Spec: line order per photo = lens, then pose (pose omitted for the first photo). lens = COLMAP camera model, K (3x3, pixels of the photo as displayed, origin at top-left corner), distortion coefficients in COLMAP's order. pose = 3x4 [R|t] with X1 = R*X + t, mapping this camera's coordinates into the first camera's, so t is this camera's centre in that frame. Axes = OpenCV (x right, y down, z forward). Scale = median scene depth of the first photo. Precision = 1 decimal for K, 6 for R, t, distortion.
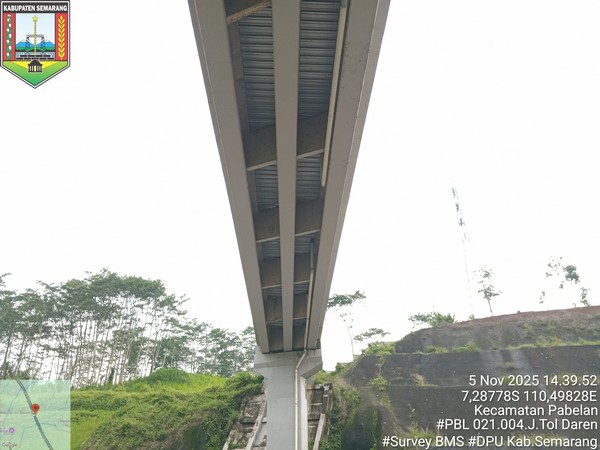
lens RADIAL K [[444.4, 0, 300.0], [0, 444.4, 225.0], [0, 0, 1]] dist [0.051039, -0.104794]
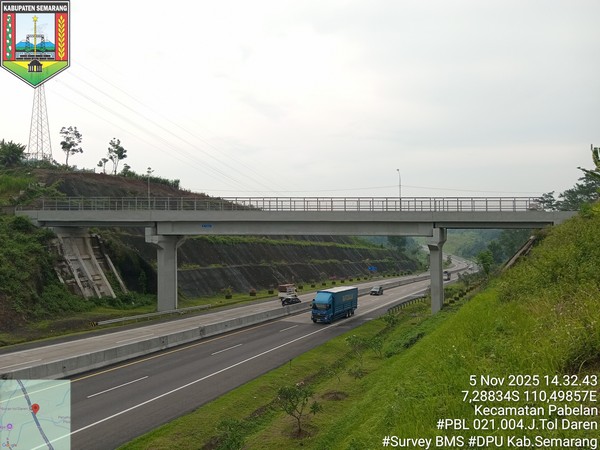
lens RADIAL K [[444.4, 0, 300.0], [0, 444.4, 225.0], [0, 0, 1]] dist [0.051039, -0.104794]
pose [[0.063712, 0.012680, 0.997888, -1.392248], [-0.515853, 0.856393, 0.022054, -0.047427], [-0.854305, -0.516168, 0.061103, 0.357720]]
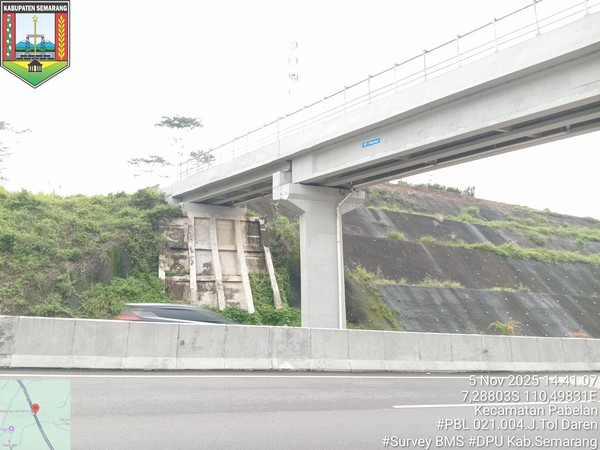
lens RADIAL K [[444.4, 0, 300.0], [0, 444.4, 225.0], [0, 0, 1]] dist [0.051039, -0.104794]
pose [[0.749227, 0.117730, 0.651766, -0.492962], [-0.341629, 0.911754, 0.228022, 0.130331], [-0.567406, -0.393503, 0.723330, 0.274128]]
